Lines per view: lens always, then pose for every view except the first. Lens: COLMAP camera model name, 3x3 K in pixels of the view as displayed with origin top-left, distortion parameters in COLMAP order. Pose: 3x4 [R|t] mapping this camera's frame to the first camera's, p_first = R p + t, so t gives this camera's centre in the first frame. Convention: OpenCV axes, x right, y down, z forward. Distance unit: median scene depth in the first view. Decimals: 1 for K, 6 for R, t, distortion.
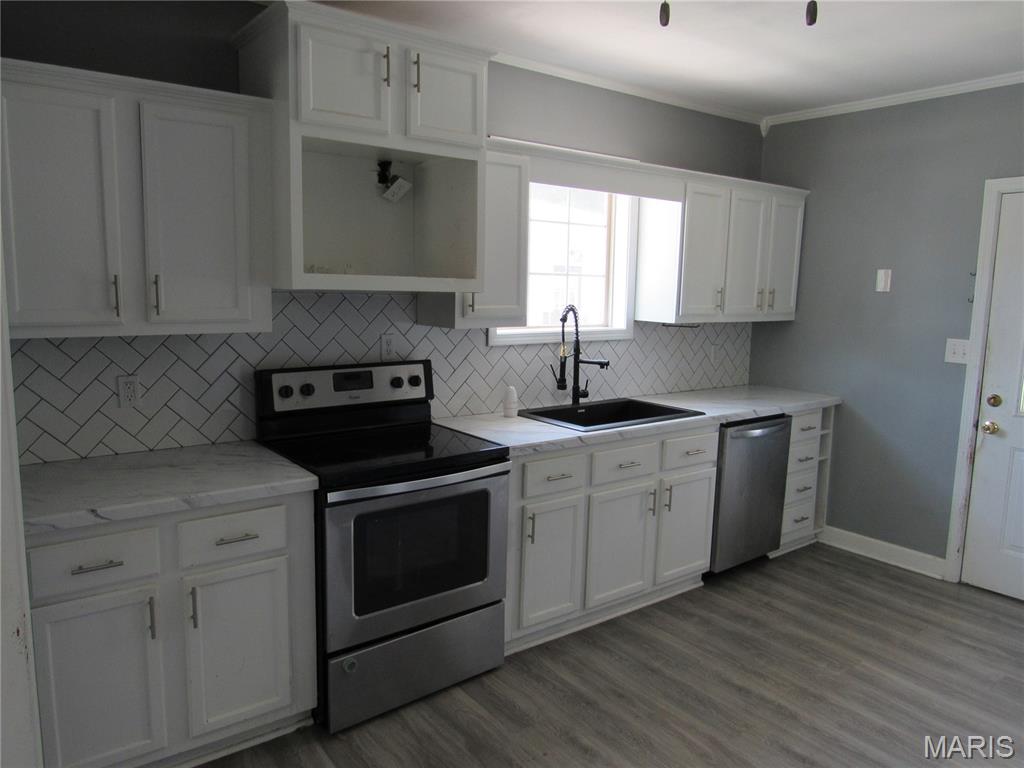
lens RADIAL K [[732.8, 0, 512.0], [0, 732.8, 384.0], [0, 0, 1]] dist [-0.025918, 0.000496]
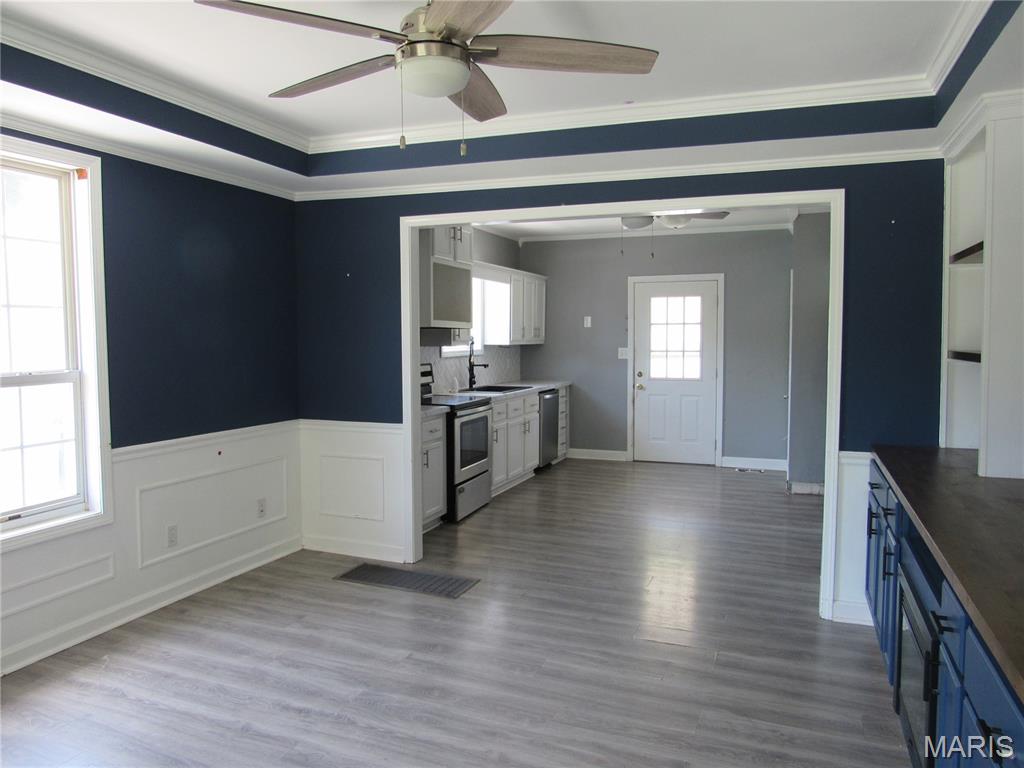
lens RADIAL K [[754.2, 0, 512.0], [0, 754.2, 384.0], [0, 0, 1]] dist [-0.051705, -0.000215]
pose [[0.844644, -0.054398, 0.532557, -0.875183], [0.093049, 0.994599, -0.045984, 0.118883], [-0.527180, 0.088394, 0.845144, -0.724886]]
